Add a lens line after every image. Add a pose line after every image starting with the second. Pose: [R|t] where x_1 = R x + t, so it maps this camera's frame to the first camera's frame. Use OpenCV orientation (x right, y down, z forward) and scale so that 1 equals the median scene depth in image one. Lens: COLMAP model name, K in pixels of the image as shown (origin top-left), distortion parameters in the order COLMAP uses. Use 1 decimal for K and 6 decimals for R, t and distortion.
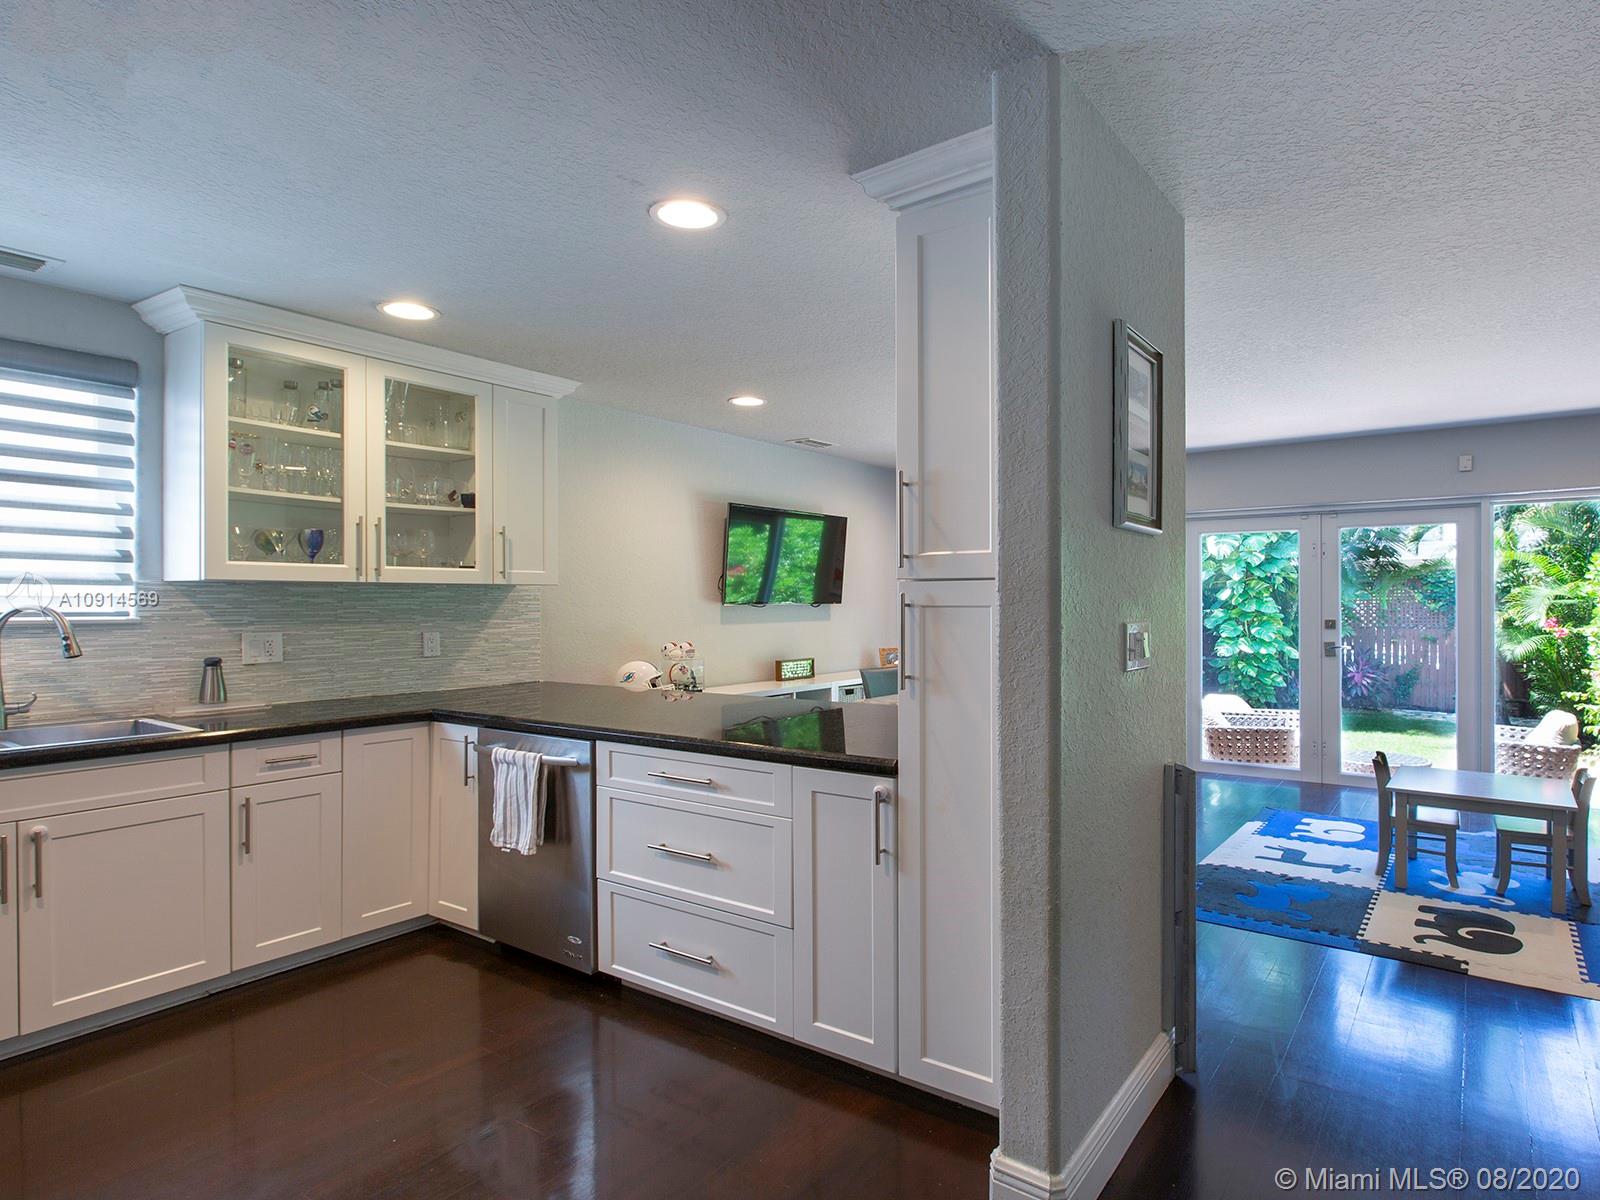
lens RADIAL K [[801.4, 0, 808.4], [0, 801.4, 600.4], [0, 0, 1]] dist [0.003107, -0.000295]
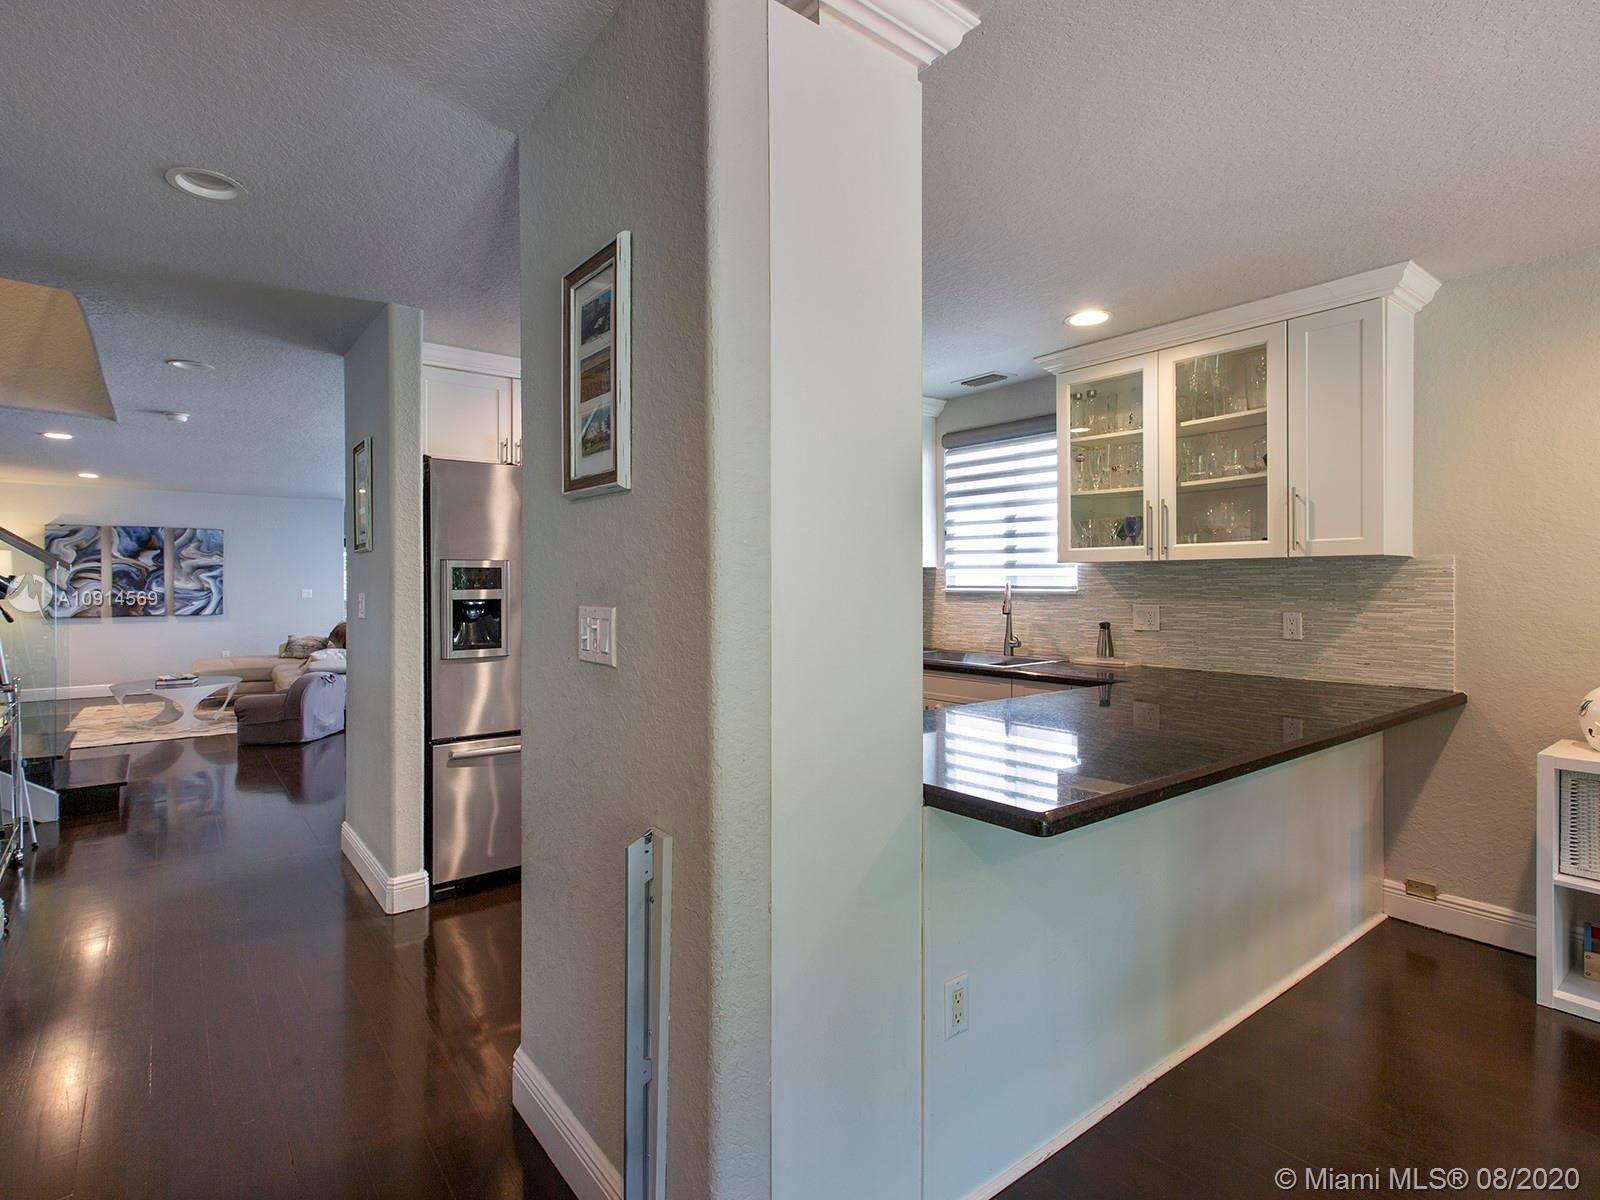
lens RADIAL K [[842.6, 0, 801.2], [0, 842.6, 588.7], [0, 0, 1]] dist [0.001789, 0.000859]
pose [[-0.222256, 0.009390, -0.974943, 0.674411], [0.004546, 0.999953, 0.008595, 0.003400], [0.974978, -0.002521, -0.222289, 0.803602]]
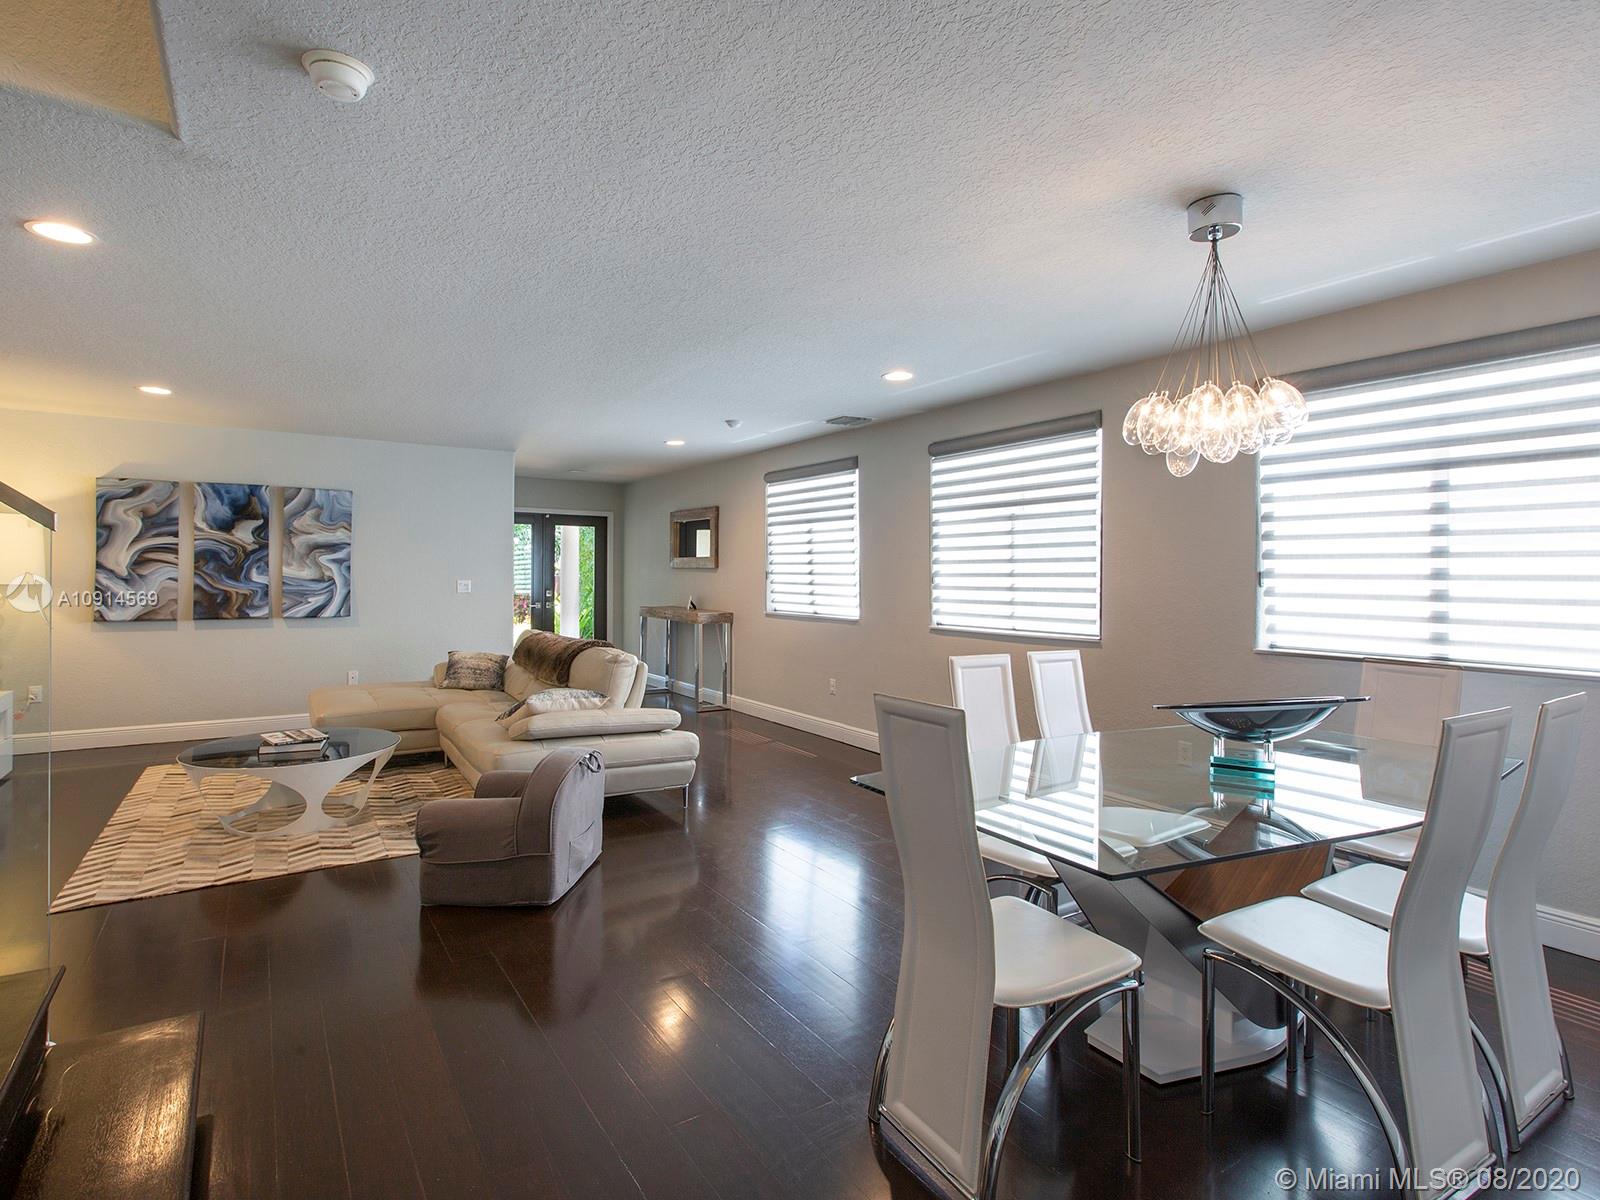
lens RADIAL K [[878.2, 0, 825.6], [0, 878.2, 578.5], [0, 0, 1]] dist [0.000490, 0.000441]
pose [[-0.292492, 0.003889, -0.956260, -0.228743], [-0.004350, 0.999976, 0.005397, 0.003520], [0.956258, 0.005738, -0.292468, -0.306246]]
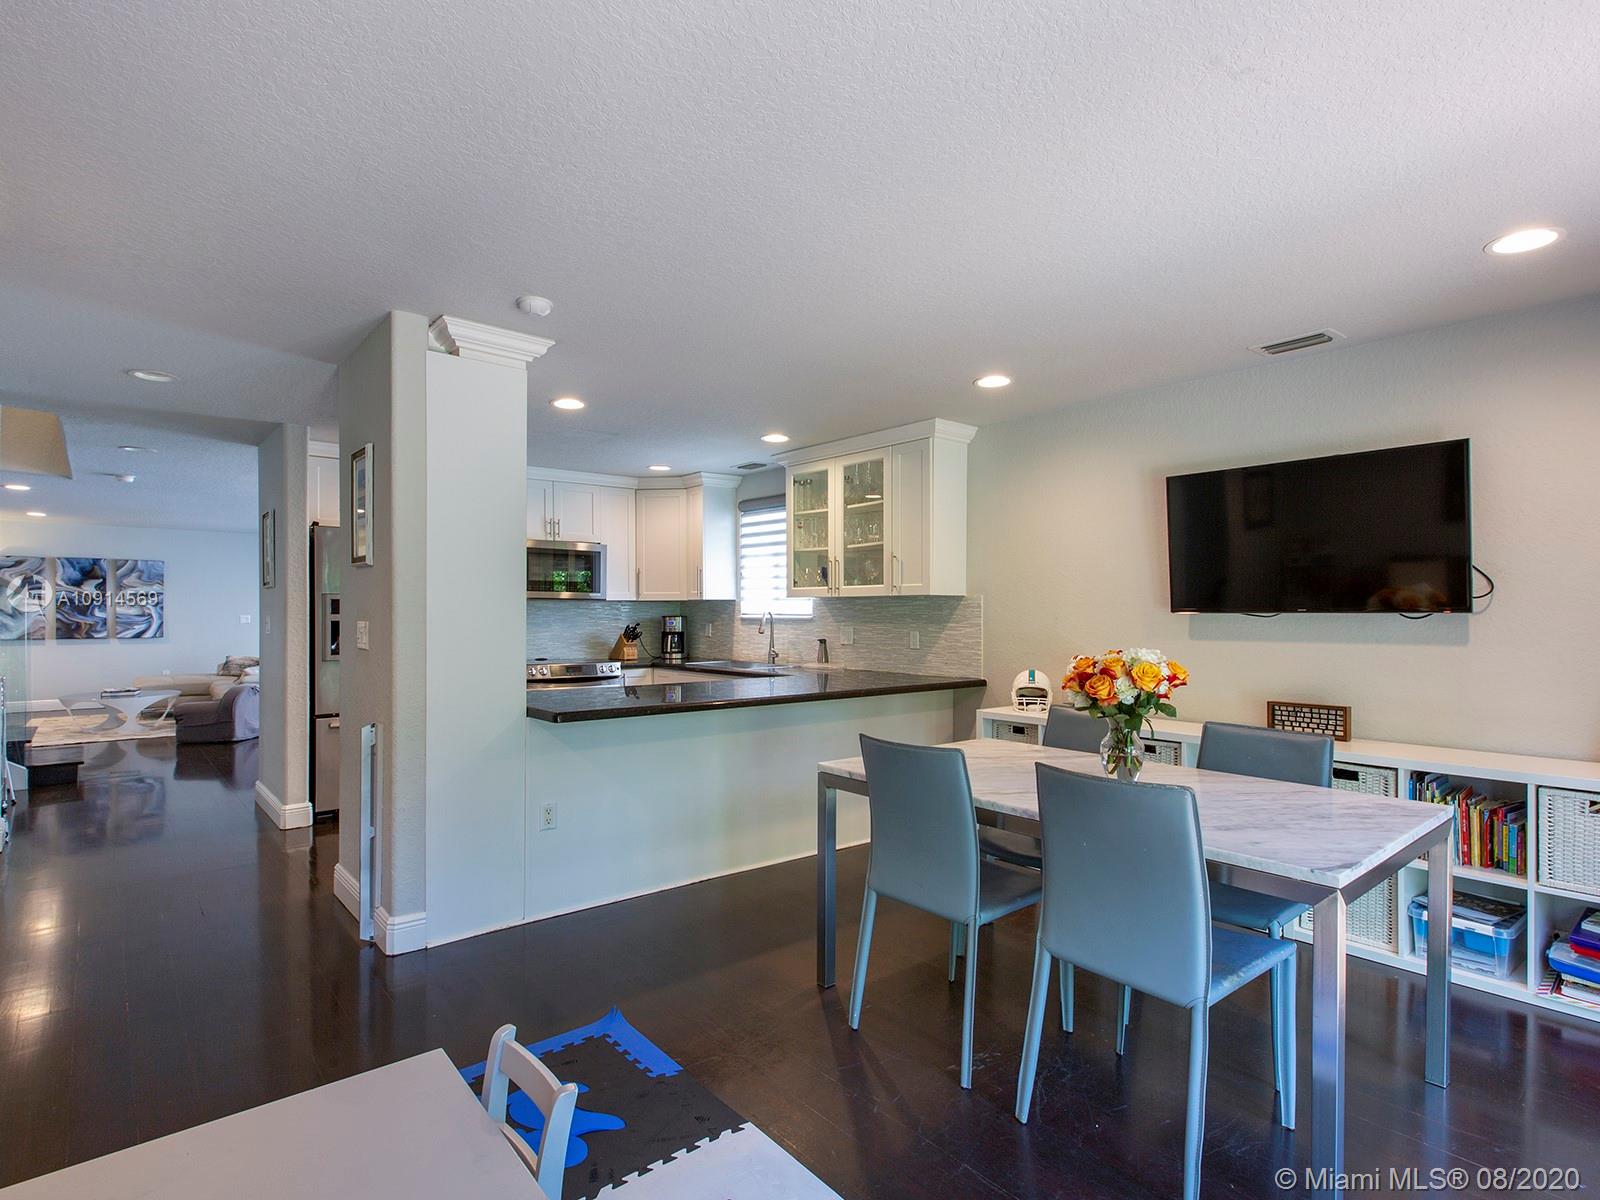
lens RADIAL K [[821.8, 0, 854.4], [0, 821.8, 619.0], [0, 0, 1]] dist [0.002193, -0.001181]
pose [[-0.125788, 0.010674, -0.992000, 1.147848], [0.000339, 0.999943, 0.010717, 0.004744], [0.992057, 0.001011, -0.125785, 1.313871]]
